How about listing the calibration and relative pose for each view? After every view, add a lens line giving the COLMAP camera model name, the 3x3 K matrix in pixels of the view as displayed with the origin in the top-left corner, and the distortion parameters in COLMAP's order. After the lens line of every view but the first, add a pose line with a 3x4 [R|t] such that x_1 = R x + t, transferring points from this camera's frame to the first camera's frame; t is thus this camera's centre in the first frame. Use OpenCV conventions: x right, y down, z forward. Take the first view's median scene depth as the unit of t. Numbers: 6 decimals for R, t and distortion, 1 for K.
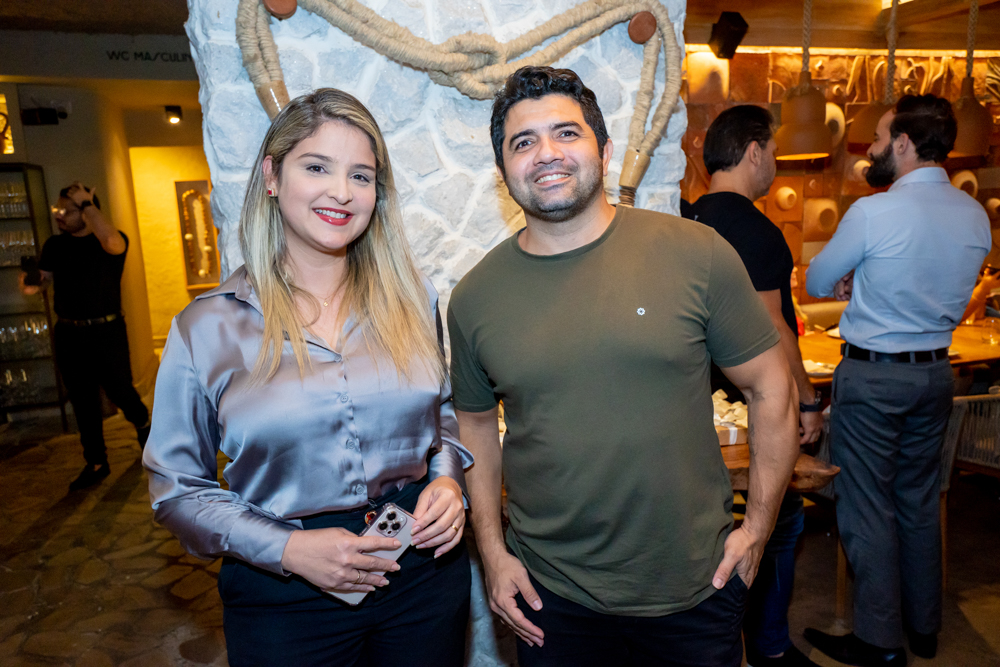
lens RADIAL K [[771.4, 0, 500.0], [0, 771.4, 333.5], [0, 0, 1]] dist [0.051977, 0.004868]
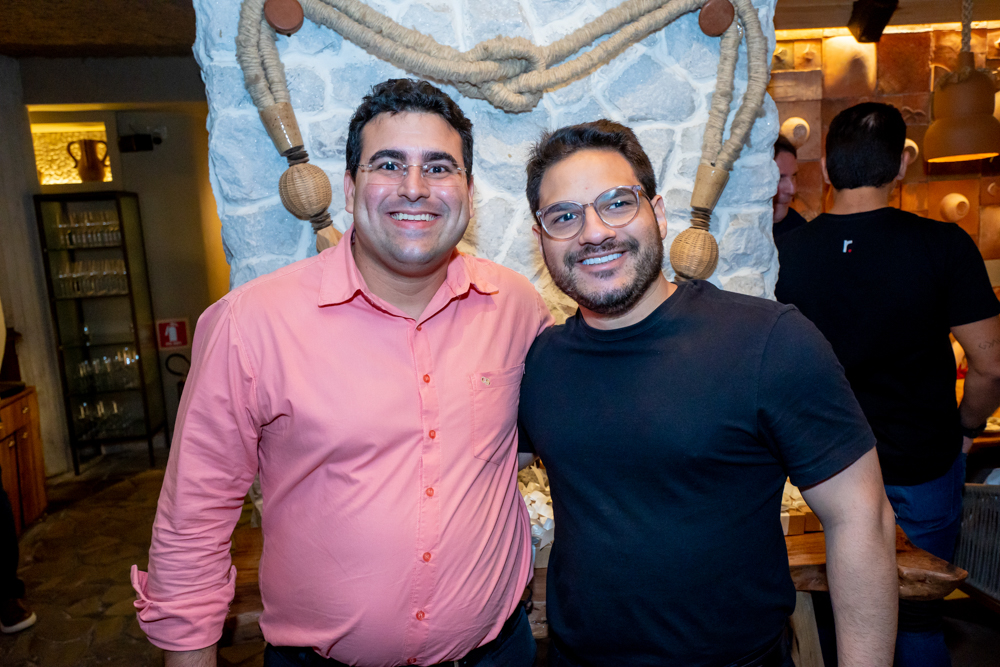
lens RADIAL K [[847.3, 0, 500.0], [0, 847.3, 333.5], [0, 0, 1]] dist [0.070130, 0.006991]
pose [[0.985482, 0.001803, -0.169773, 0.109770], [-0.006574, 0.999599, -0.027542, -0.028549], [0.169656, 0.028258, 0.985098, 0.067856]]
